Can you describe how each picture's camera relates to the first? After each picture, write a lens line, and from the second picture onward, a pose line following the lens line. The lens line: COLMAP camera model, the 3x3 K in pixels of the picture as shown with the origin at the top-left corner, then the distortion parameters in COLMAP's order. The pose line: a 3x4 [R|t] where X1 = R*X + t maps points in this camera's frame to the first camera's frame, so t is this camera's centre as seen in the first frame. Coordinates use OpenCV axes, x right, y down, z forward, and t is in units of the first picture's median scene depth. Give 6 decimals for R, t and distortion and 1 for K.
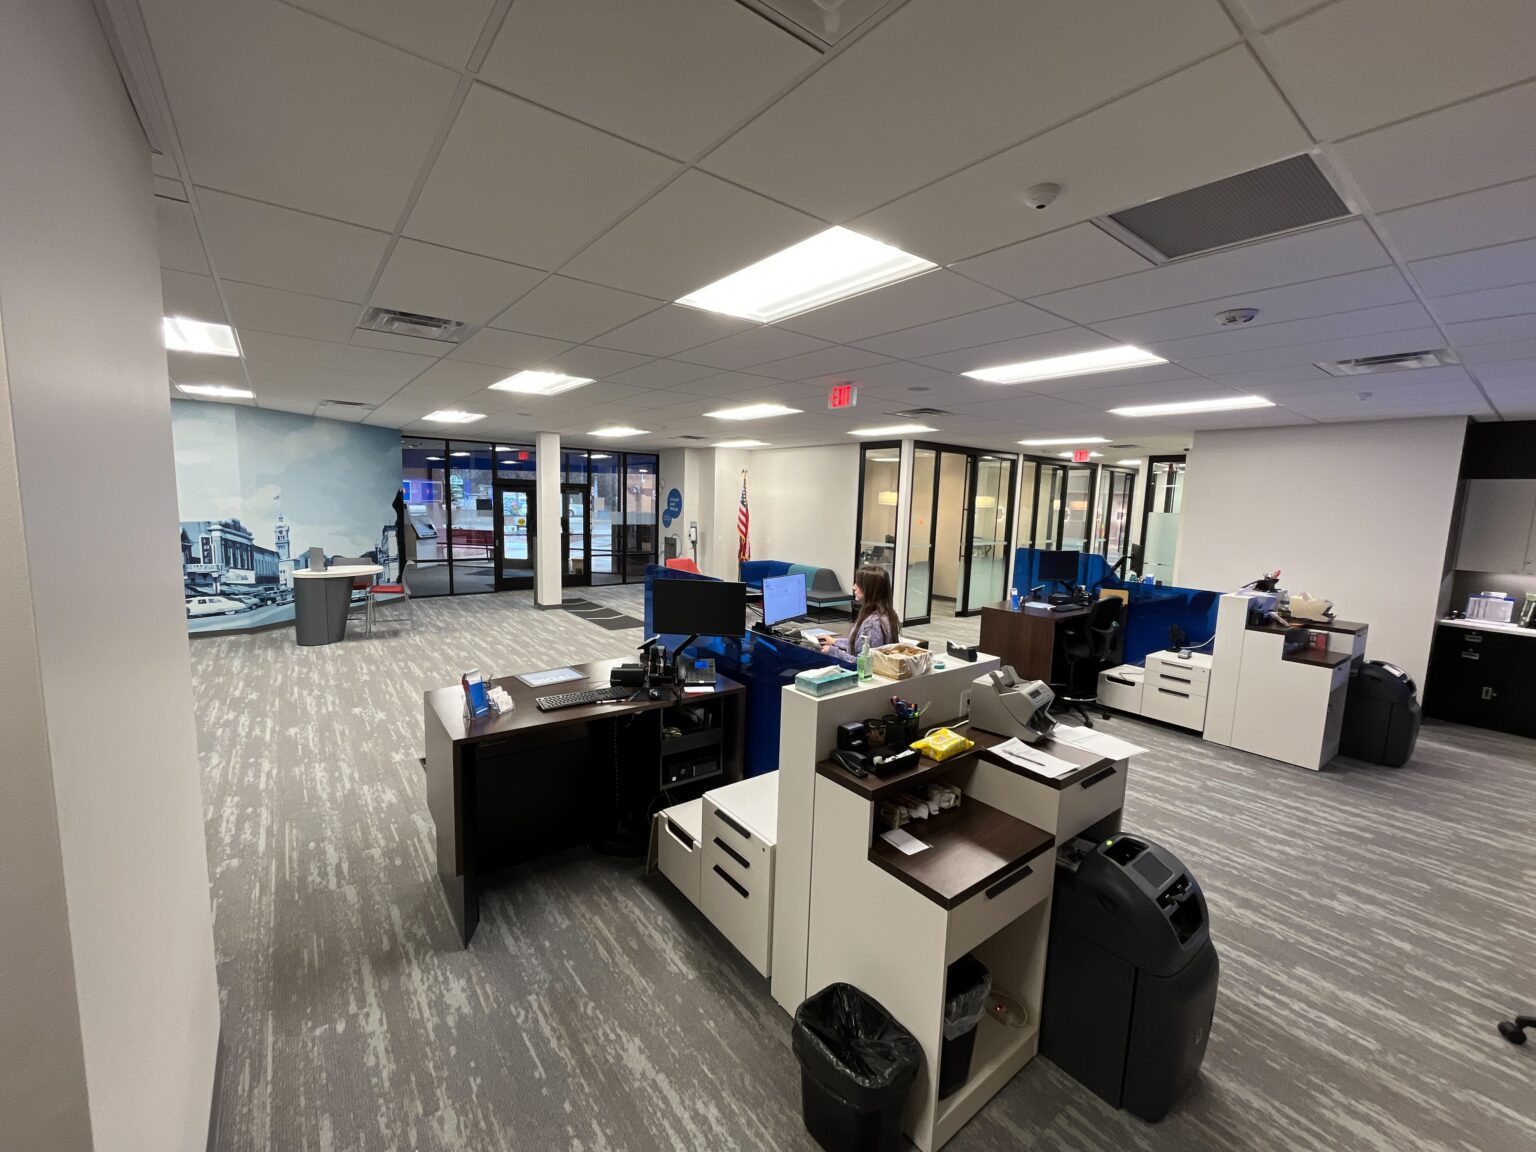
lens RADIAL K [[623.8, 0, 768.1], [0, 623.8, 573.9], [0, 0, 1]] dist [-0.000946, 0.000528]
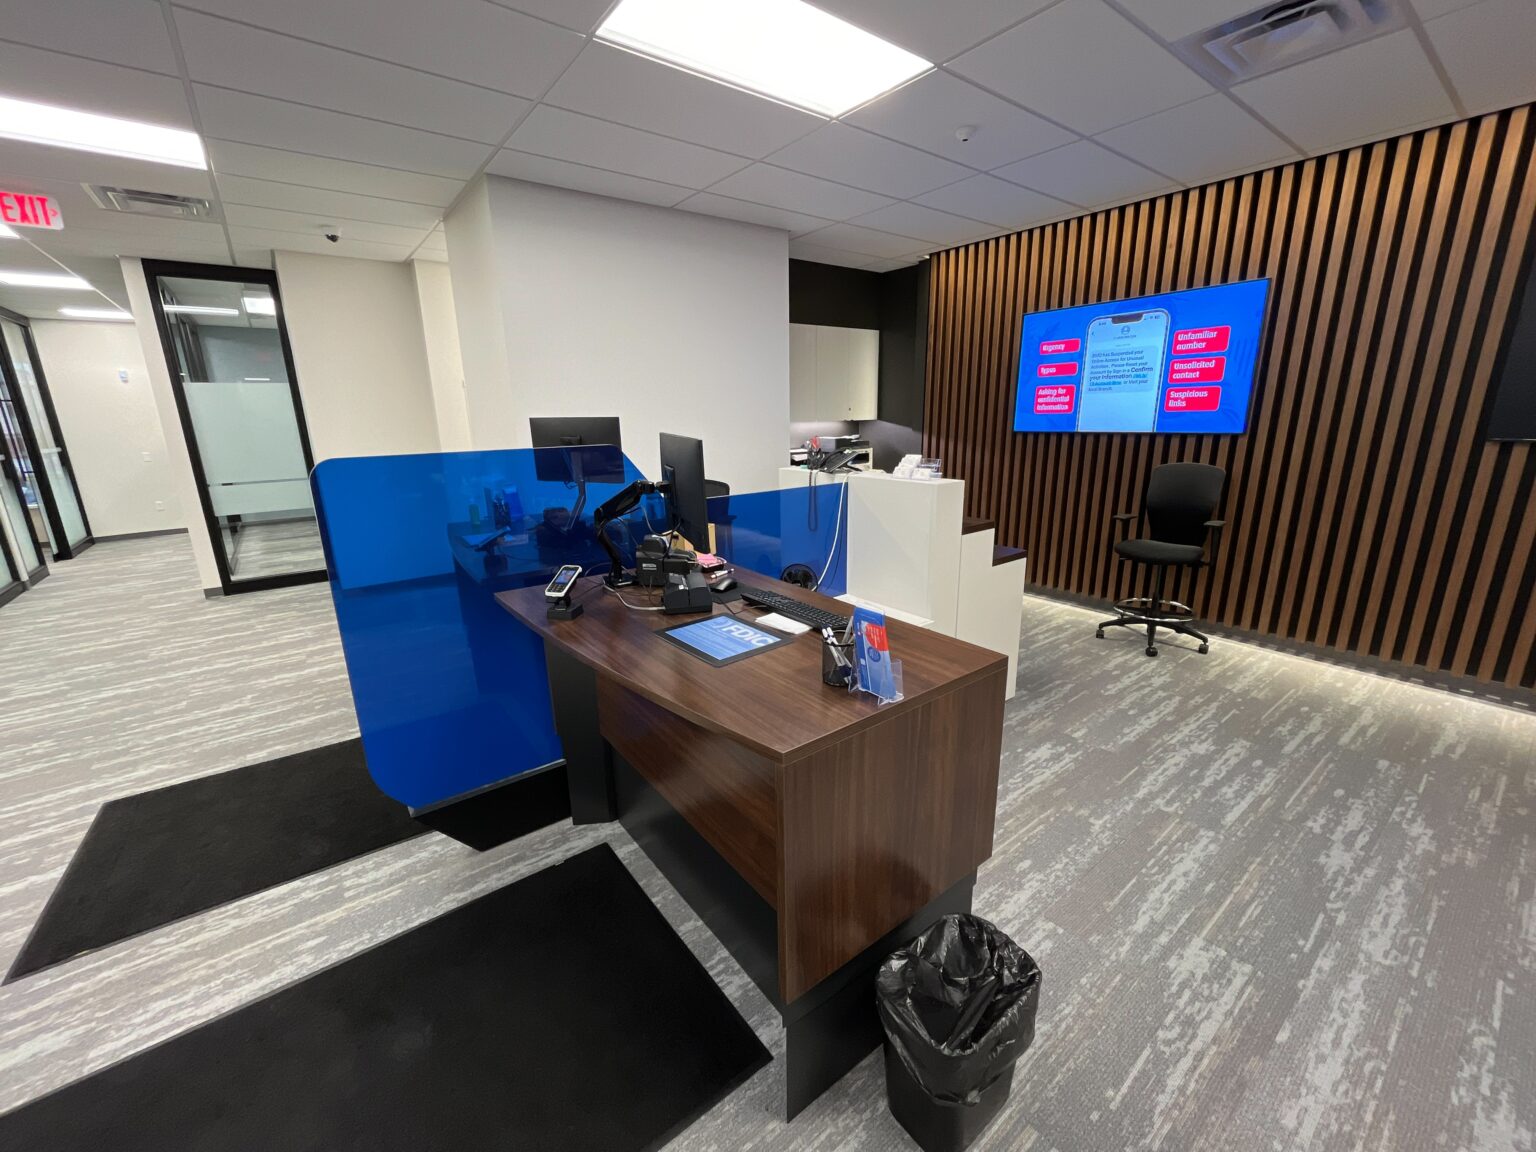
lens RADIAL K [[623.8, 0, 768.1], [0, 623.8, 573.9], [0, 0, 1]] dist [-0.000946, 0.000528]
pose [[0.006355, -0.289559, 0.957139, 0.261689], [0.141056, 0.947847, 0.285812, -0.089185], [-0.989981, 0.133194, 0.046867, 1.496073]]
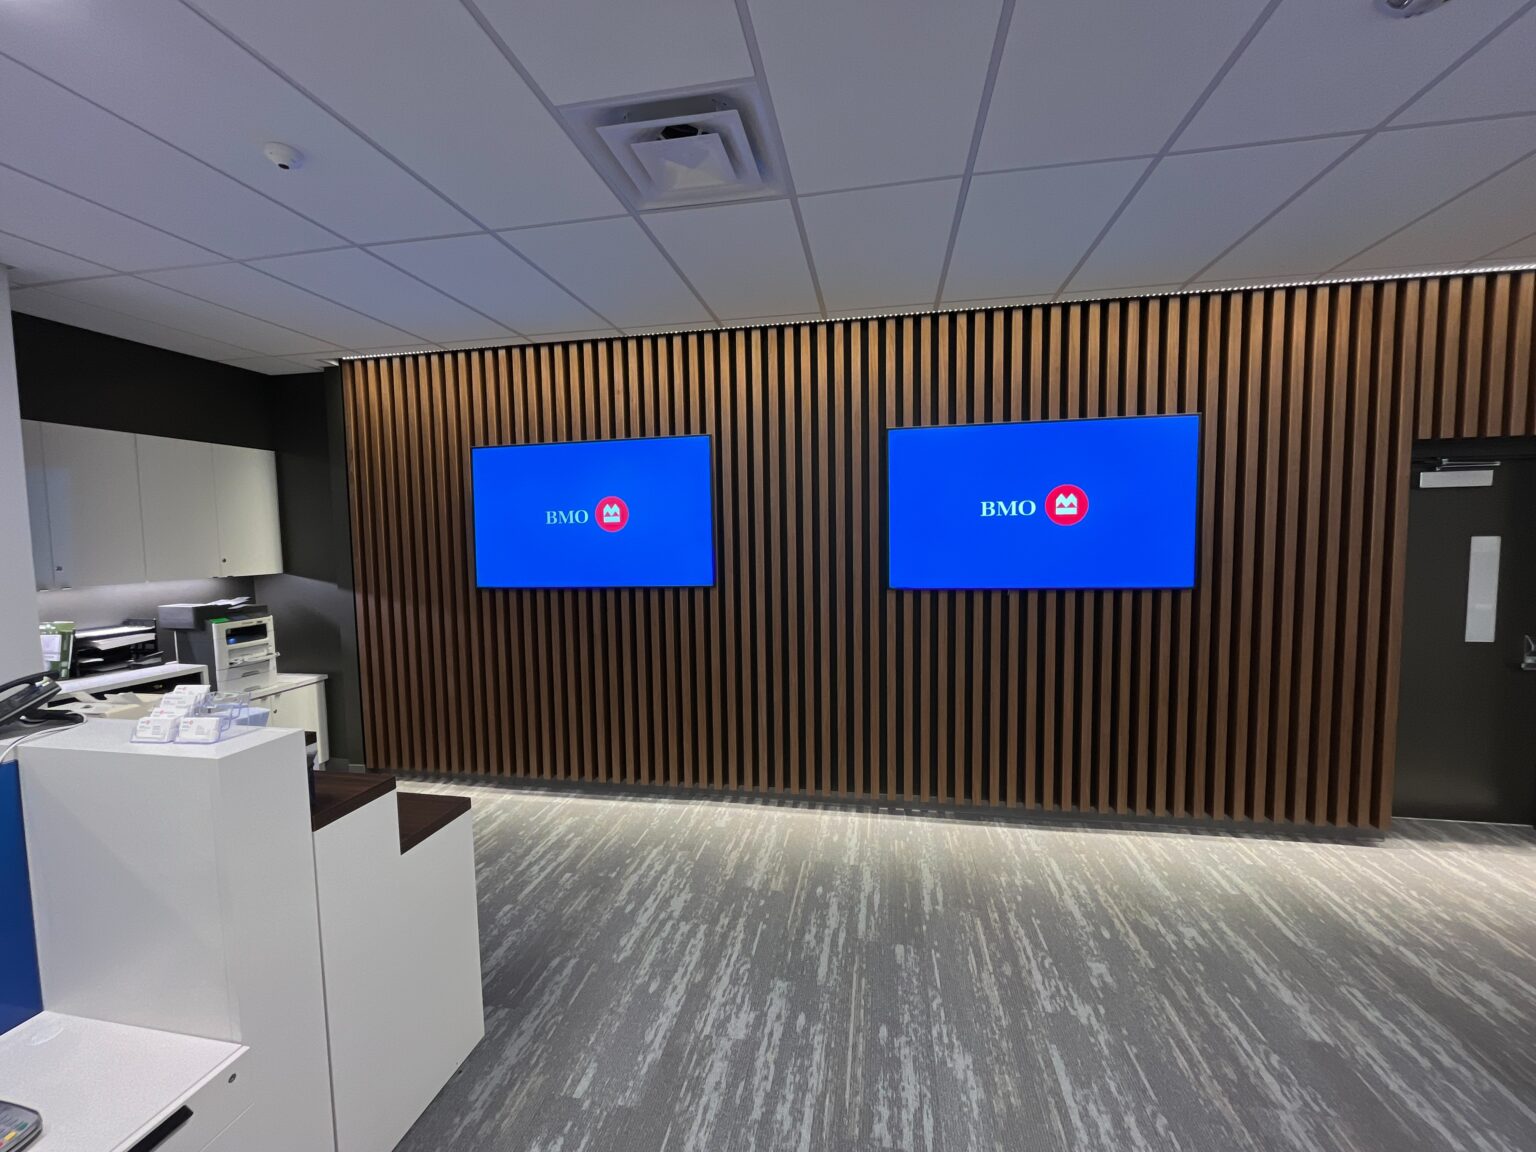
lens RADIAL K [[623.8, 0, 768.1], [0, 623.8, 573.9], [0, 0, 1]] dist [-0.000946, 0.000528]
pose [[-0.665256, -0.074895, 0.742849, 0.530078], [0.083849, 0.981167, 0.174013, -0.086676], [-0.741892, 0.178050, -0.646448, 1.307602]]
